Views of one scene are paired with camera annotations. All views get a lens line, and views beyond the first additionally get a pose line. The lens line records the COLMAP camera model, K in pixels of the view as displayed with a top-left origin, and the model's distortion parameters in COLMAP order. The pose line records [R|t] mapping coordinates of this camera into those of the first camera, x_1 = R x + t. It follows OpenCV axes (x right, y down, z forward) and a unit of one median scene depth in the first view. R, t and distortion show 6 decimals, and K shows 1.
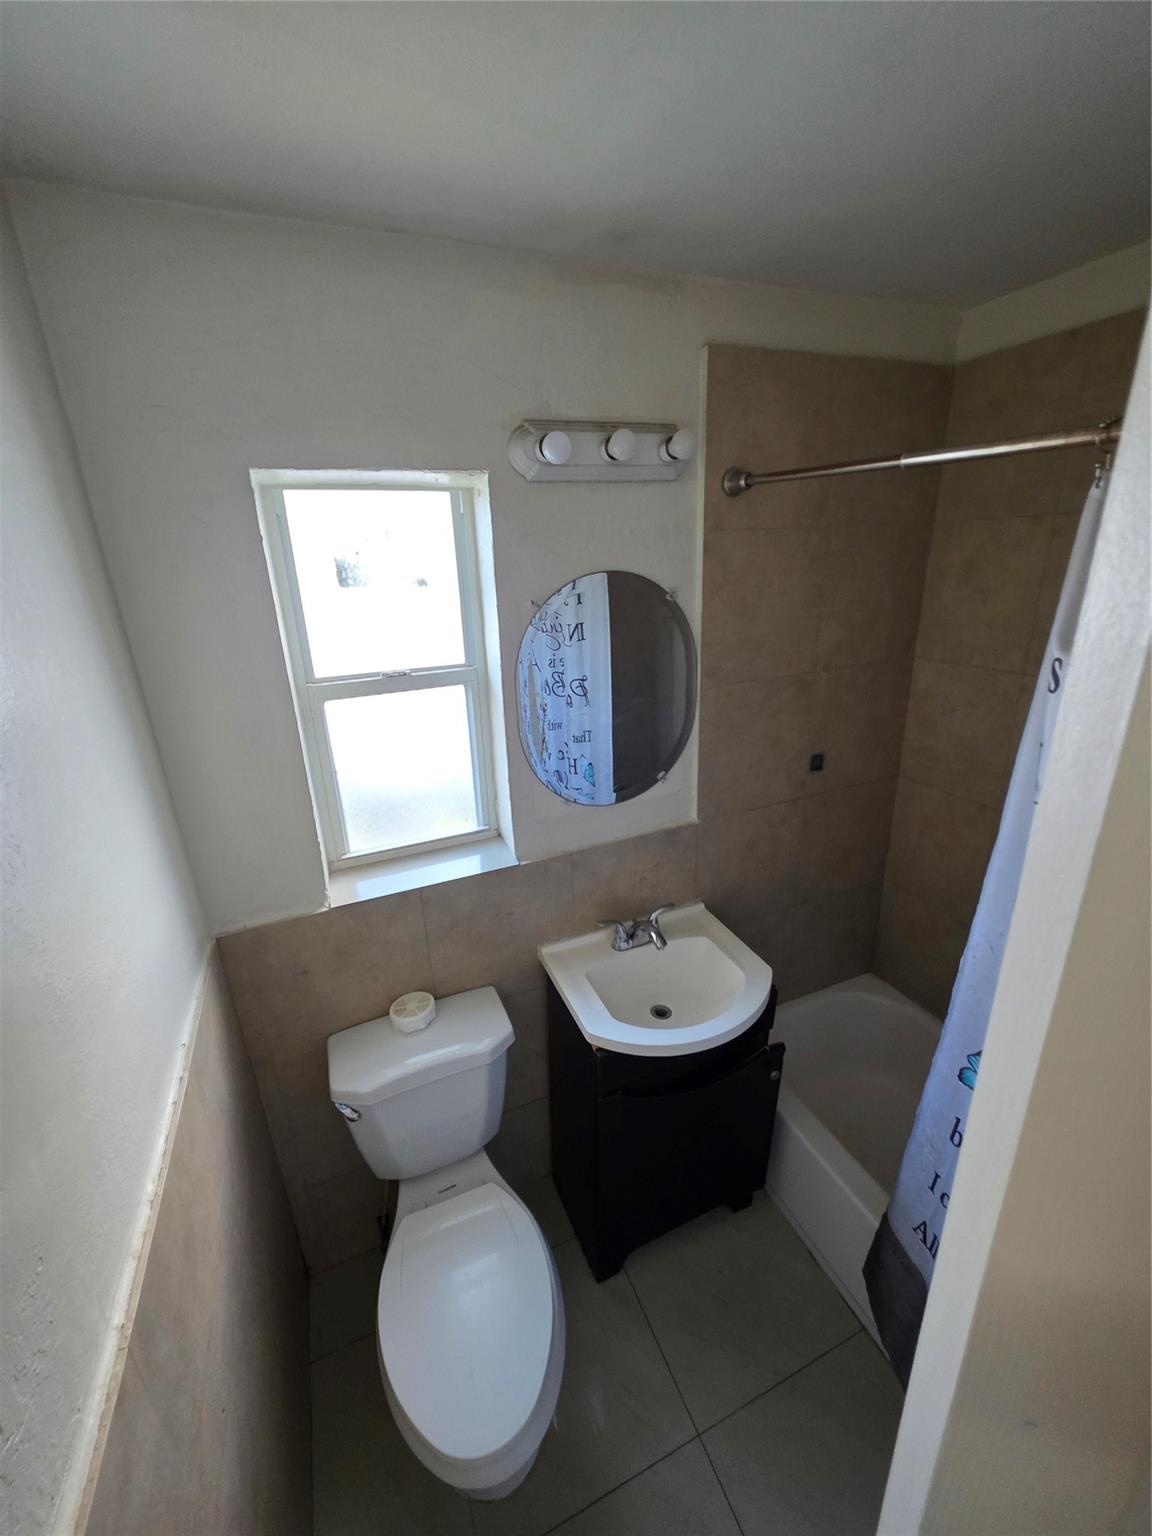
lens RADIAL K [[610.4, 0, 578.6], [0, 610.4, 762.1], [0, 0, 1]] dist [0.000199, 0.000294]
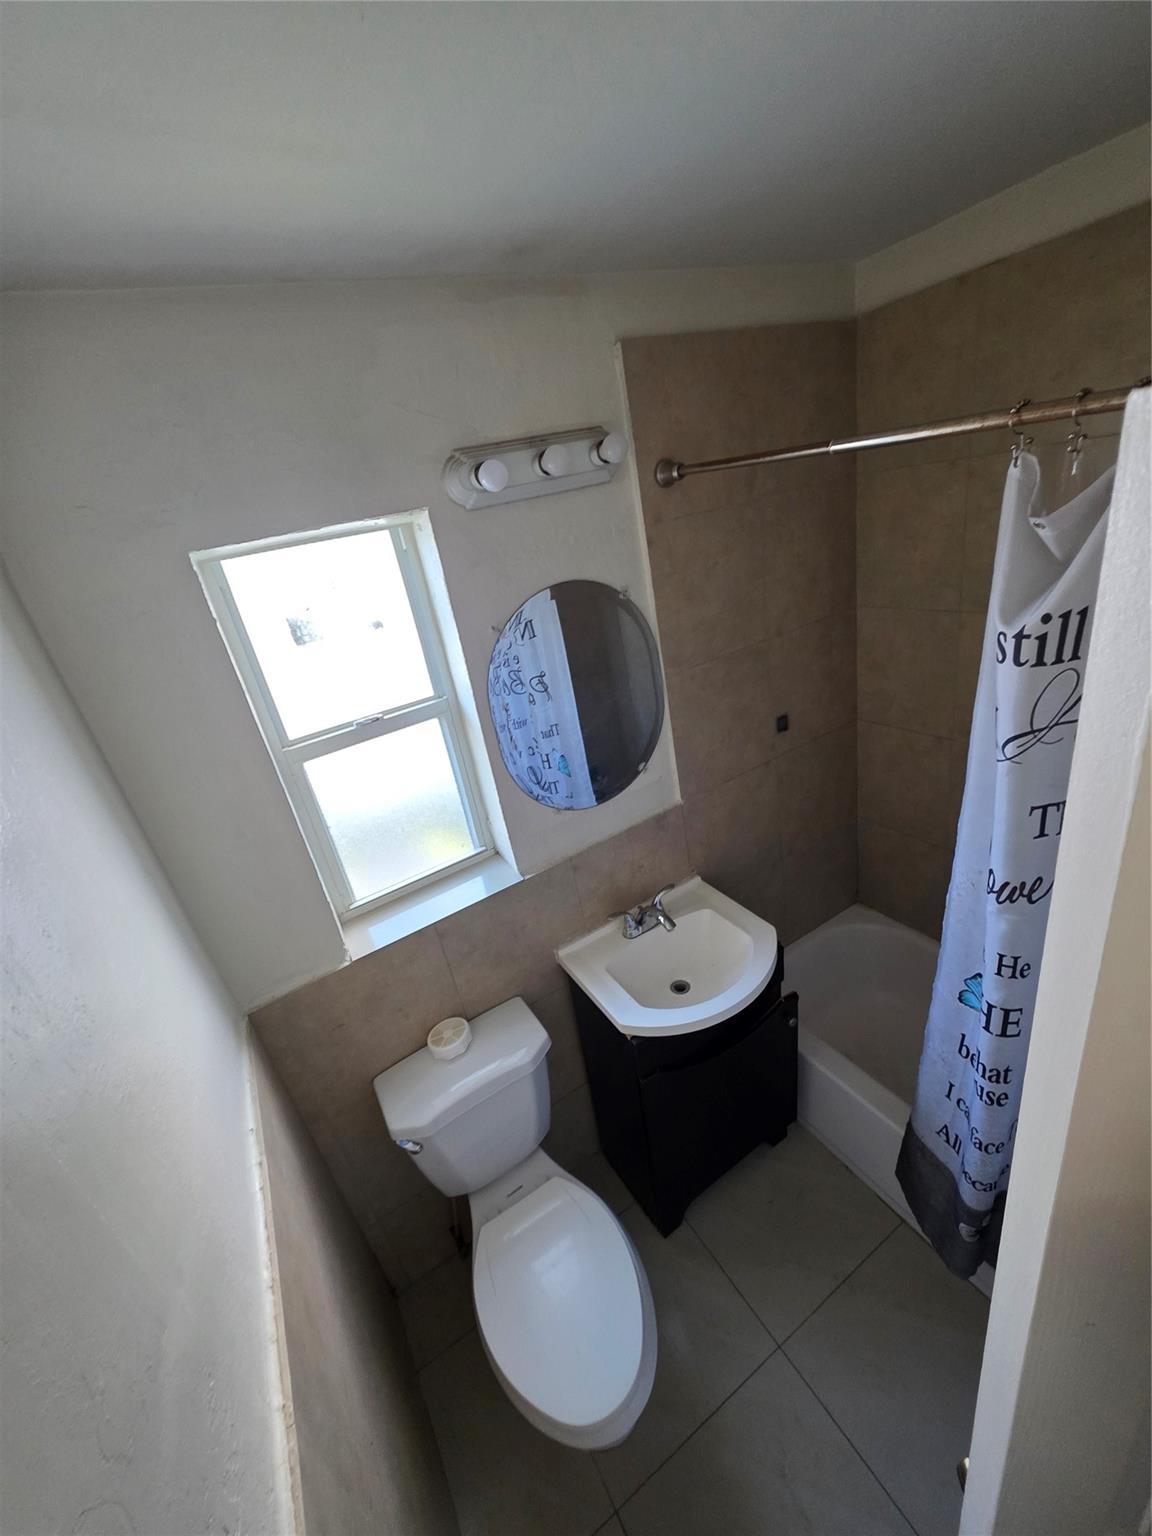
lens RADIAL K [[617.9, 0, 576.2], [0, 617.9, 763.1], [0, 0, 1]] dist [0.000433, 0.000227]
pose [[0.981206, -0.181187, 0.066381, -0.046529], [0.176558, 0.981795, 0.070040, -0.086131], [-0.077863, -0.057004, 0.995333, -0.033303]]
